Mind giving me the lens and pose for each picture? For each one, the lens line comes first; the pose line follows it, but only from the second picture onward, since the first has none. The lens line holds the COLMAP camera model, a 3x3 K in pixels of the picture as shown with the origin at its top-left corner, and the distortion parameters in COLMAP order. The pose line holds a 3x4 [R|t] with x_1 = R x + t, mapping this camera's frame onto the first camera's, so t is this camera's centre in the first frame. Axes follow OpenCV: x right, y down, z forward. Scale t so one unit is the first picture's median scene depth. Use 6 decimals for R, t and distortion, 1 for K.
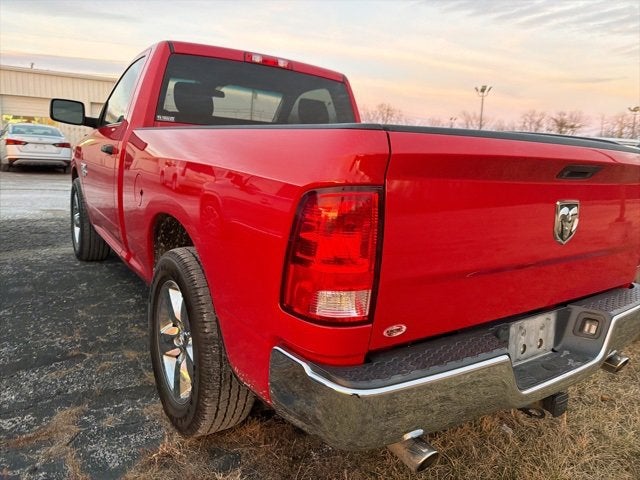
lens RADIAL K [[455.2, 0, 318.5], [0, 455.2, 239.4], [0, 0, 1]] dist [0.021039, -0.027914]
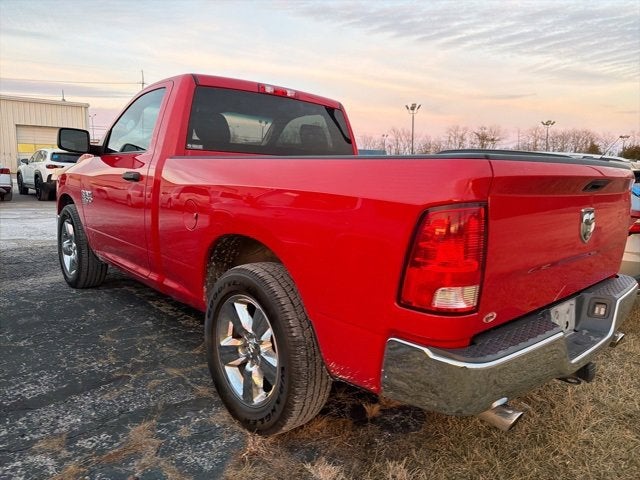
lens RADIAL K [[455.2, 0, 317.3], [0, 455.2, 240.3], [0, 0, 1]] dist [0.021039, -0.027914]
pose [[0.990161, -0.048622, 0.131212, -0.207969], [0.053087, 0.998117, -0.030743, 0.001755], [-0.129471, 0.037406, 0.990877, -0.086741]]
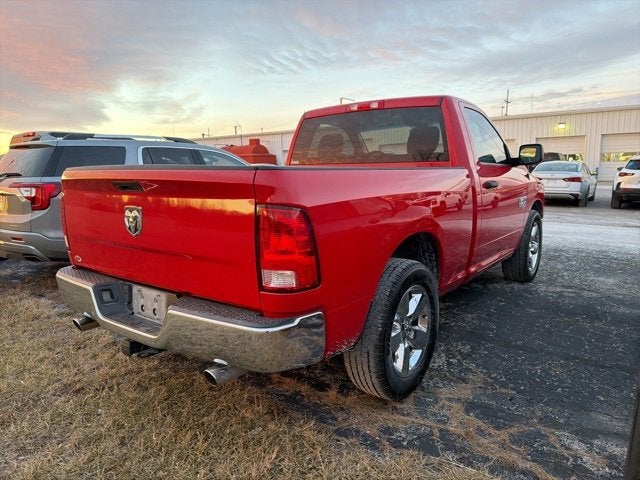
lens RADIAL K [[455.2, 0, 318.0], [0, 455.2, 240.9], [0, 0, 1]] dist [0.021039, -0.027914]
pose [[0.334204, 0.086069, -0.938563, 1.203591], [-0.156182, 0.987111, 0.034907, -0.067381], [0.929470, 0.134921, 0.343339, 0.599237]]
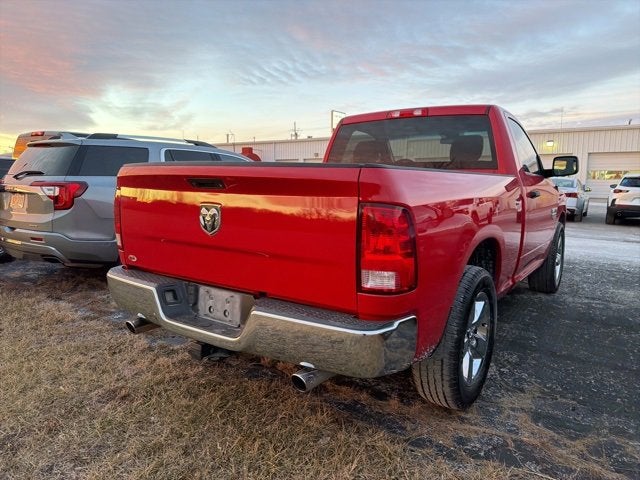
lens RADIAL K [[455.2, 0, 319.4], [0, 455.2, 235.5], [0, 0, 1]] dist [0.021039, -0.027914]
pose [[0.369326, 0.060685, -0.927316, 1.124519], [-0.177747, 0.984055, -0.006394, -0.021382], [0.912143, 0.167189, 0.374224, 0.446179]]
